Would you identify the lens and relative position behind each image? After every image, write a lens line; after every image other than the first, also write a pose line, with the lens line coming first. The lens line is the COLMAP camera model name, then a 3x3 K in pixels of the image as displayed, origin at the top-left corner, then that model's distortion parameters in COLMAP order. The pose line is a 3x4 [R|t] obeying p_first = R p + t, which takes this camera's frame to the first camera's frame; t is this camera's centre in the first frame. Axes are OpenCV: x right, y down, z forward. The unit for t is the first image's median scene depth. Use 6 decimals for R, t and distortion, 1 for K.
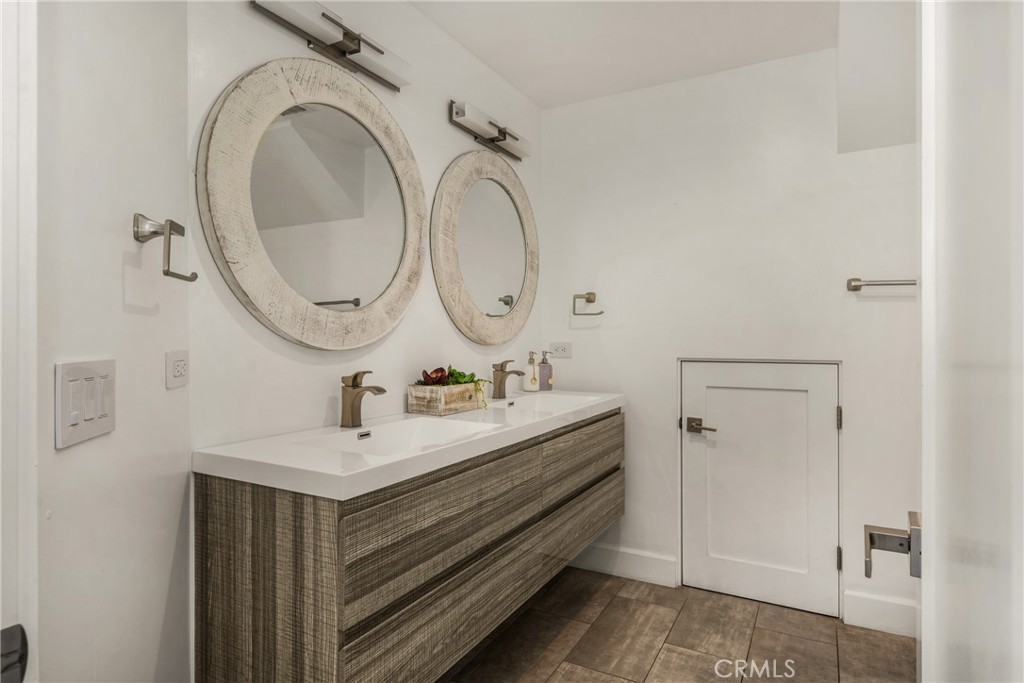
lens RADIAL K [[562.4, 0, 510.8], [0, 562.4, 337.9], [0, 0, 1]] dist [-0.000491, -0.000763]
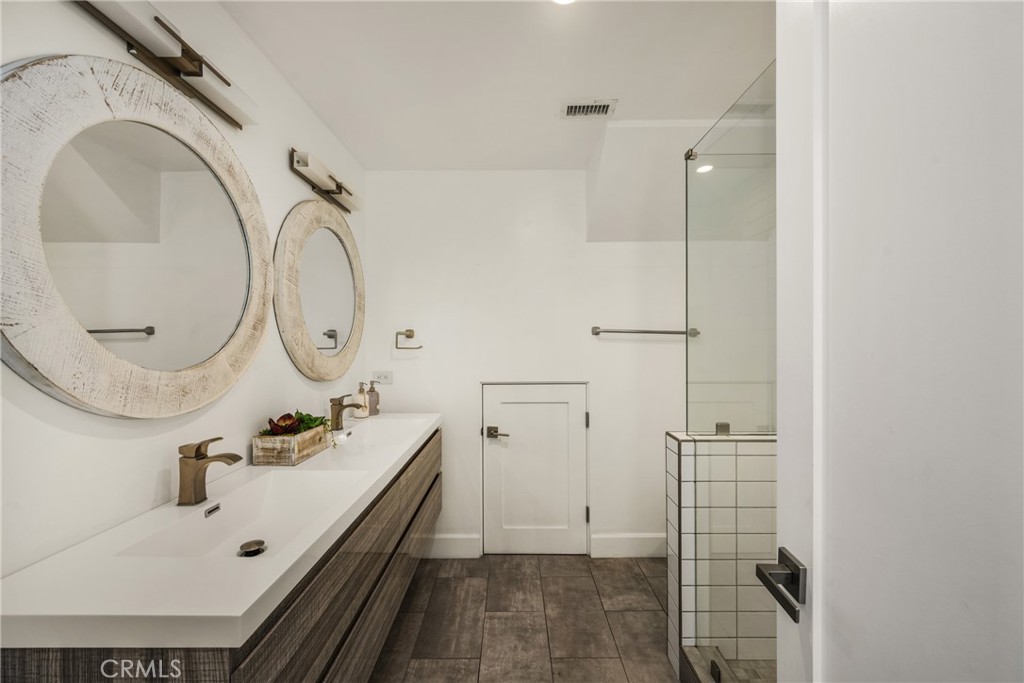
lens RADIAL K [[411.0, 0, 512.6], [0, 411.0, 343.3], [0, 0, 1]] dist [-0.000598, 0.000558]
pose [[0.876544, -0.005185, 0.481293, -0.121718], [0.005017, 0.999986, 0.001635, -0.069716], [-0.481295, 0.000982, 0.876558, 0.158295]]
